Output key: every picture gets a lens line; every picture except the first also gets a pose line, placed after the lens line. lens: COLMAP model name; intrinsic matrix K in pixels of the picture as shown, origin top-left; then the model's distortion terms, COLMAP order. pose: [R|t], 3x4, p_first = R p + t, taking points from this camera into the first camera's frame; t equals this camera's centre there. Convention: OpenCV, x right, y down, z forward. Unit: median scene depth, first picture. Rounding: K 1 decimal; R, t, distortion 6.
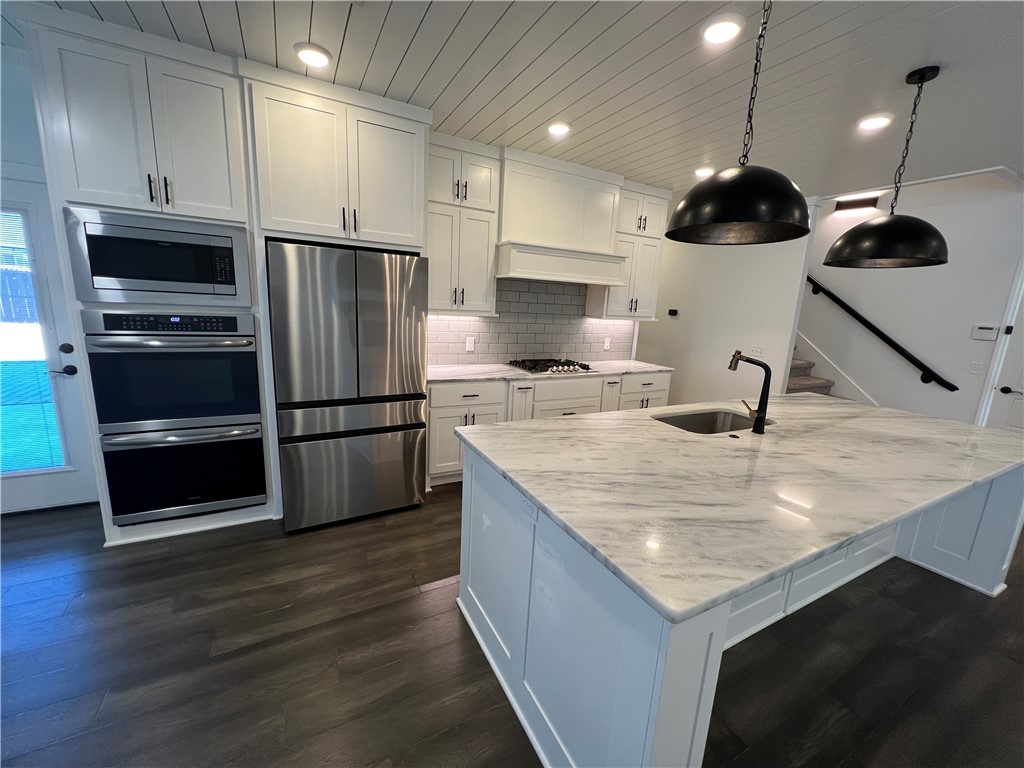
lens RADIAL K [[408.7, 0, 509.2], [0, 408.7, 384.4], [0, 0, 1]] dist [0.001673, 0.000073]
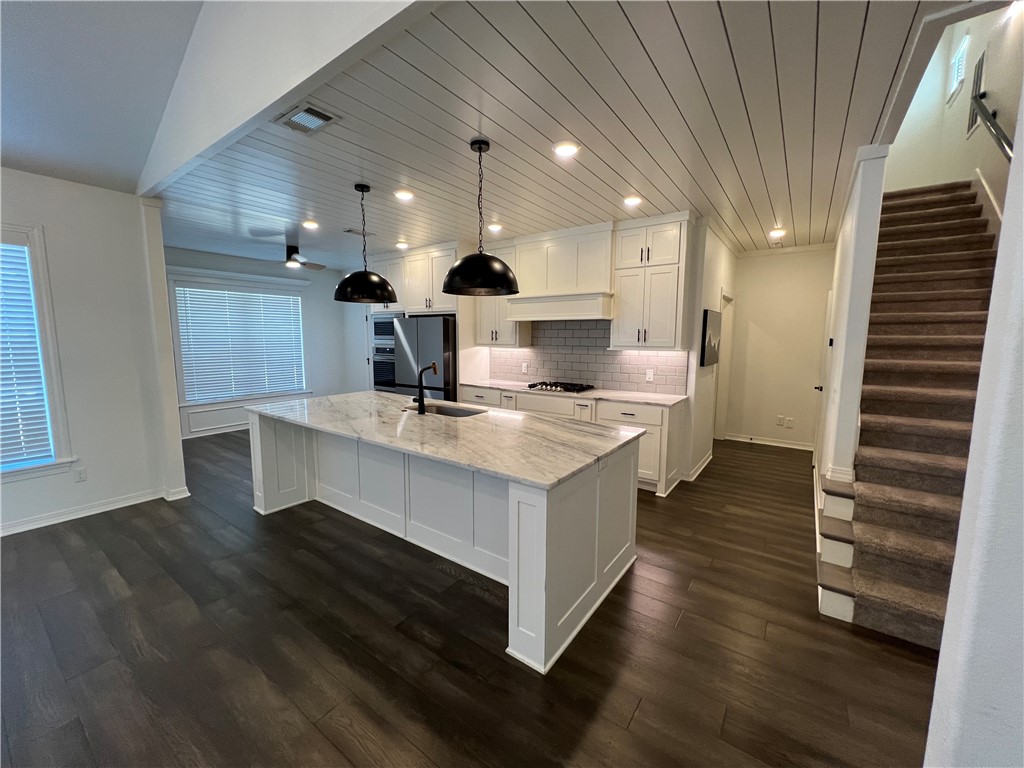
lens RADIAL K [[408.7, 0, 510.7], [0, 408.7, 382.0], [0, 0, 1]] dist [0.001673, 0.000073]
pose [[0.441175, 0.052840, -0.895864, 1.174574], [-0.159320, 0.987020, -0.020241, -0.013051], [0.883166, 0.151659, 0.443867, 0.330864]]
